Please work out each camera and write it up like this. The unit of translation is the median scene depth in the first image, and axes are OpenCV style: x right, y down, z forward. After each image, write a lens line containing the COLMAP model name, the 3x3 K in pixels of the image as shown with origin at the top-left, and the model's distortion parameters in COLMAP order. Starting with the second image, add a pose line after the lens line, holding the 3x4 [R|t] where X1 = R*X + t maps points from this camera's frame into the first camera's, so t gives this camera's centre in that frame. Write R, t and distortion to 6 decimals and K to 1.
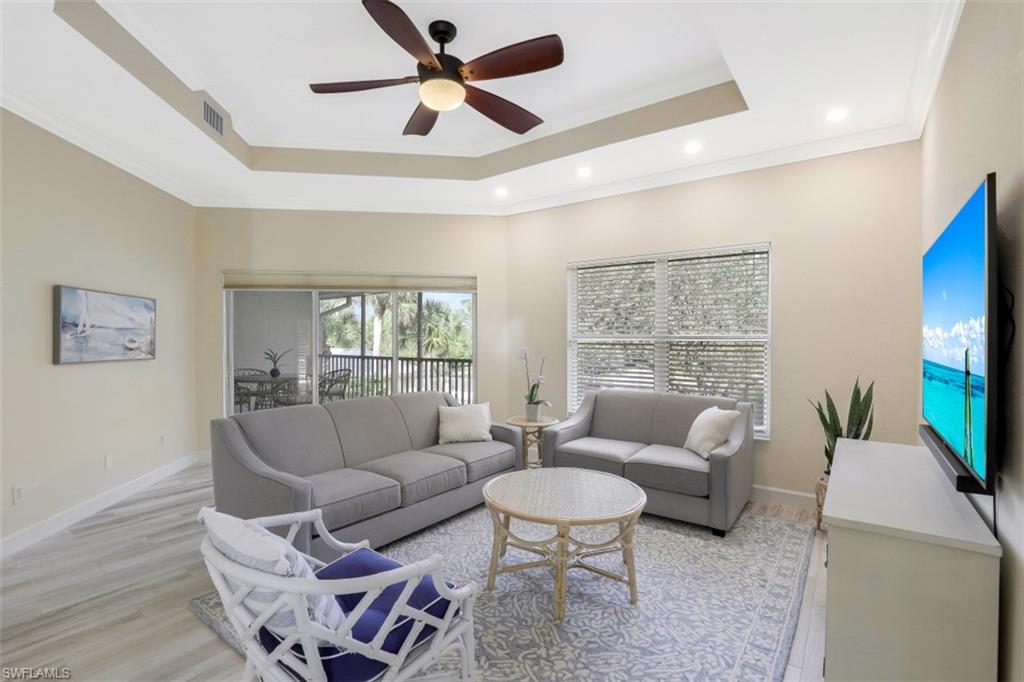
lens RADIAL K [[478.7, 0, 512.0], [0, 478.7, 341.0], [0, 0, 1]] dist [-0.027132, 0.000280]
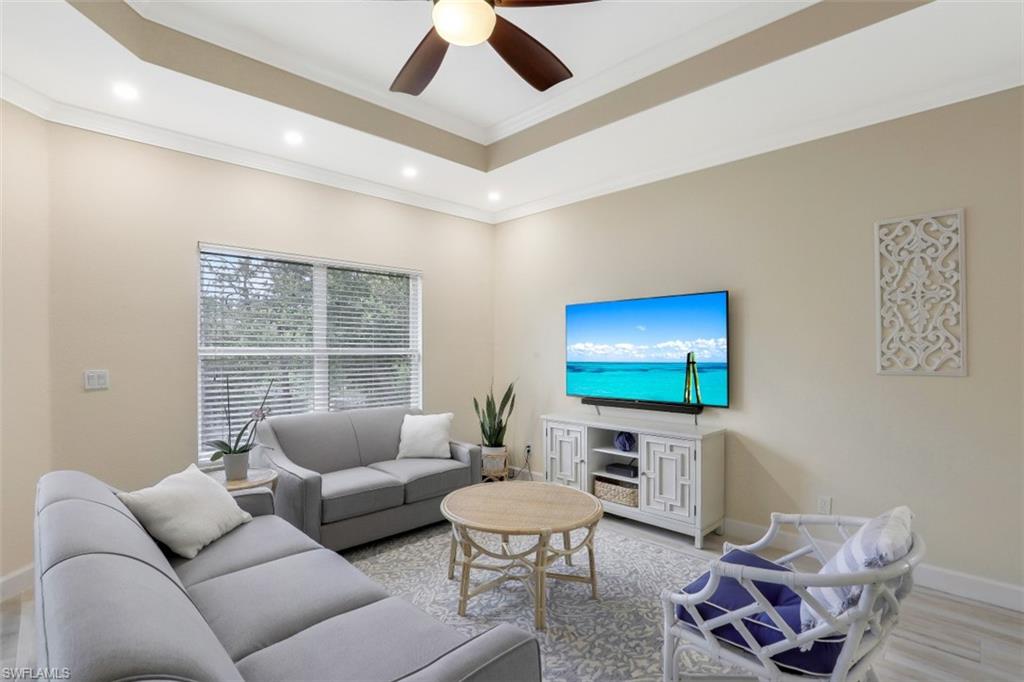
lens RADIAL K [[478.7, 0, 512.0], [0, 478.7, 341.0], [0, 0, 1]] dist [-0.027132, 0.000280]
pose [[0.143444, 0.016049, 0.989528, -0.643121], [0.015694, 0.999706, -0.018489, -0.003377], [-0.989534, 0.018182, 0.143149, 0.624846]]
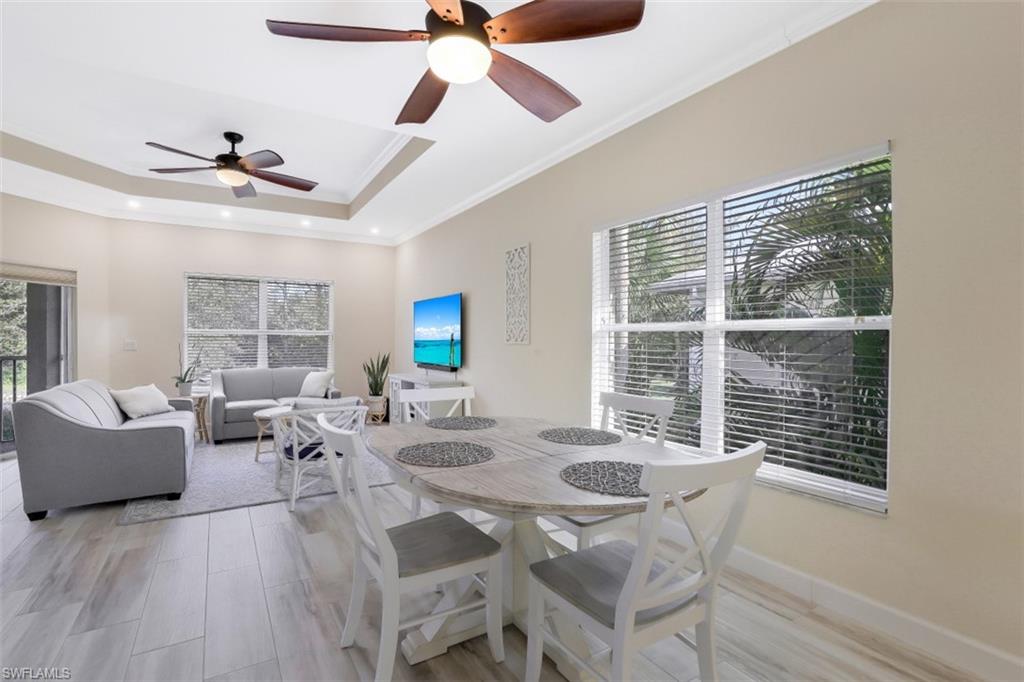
lens RADIAL K [[478.7, 0, 512.0], [0, 478.7, 341.0], [0, 0, 1]] dist [-0.027132, 0.000280]
pose [[0.374386, -0.009424, 0.927225, -0.943426], [0.010068, 0.999931, 0.006098, 0.025091], [-0.927218, 0.007052, 0.374455, -0.339348]]
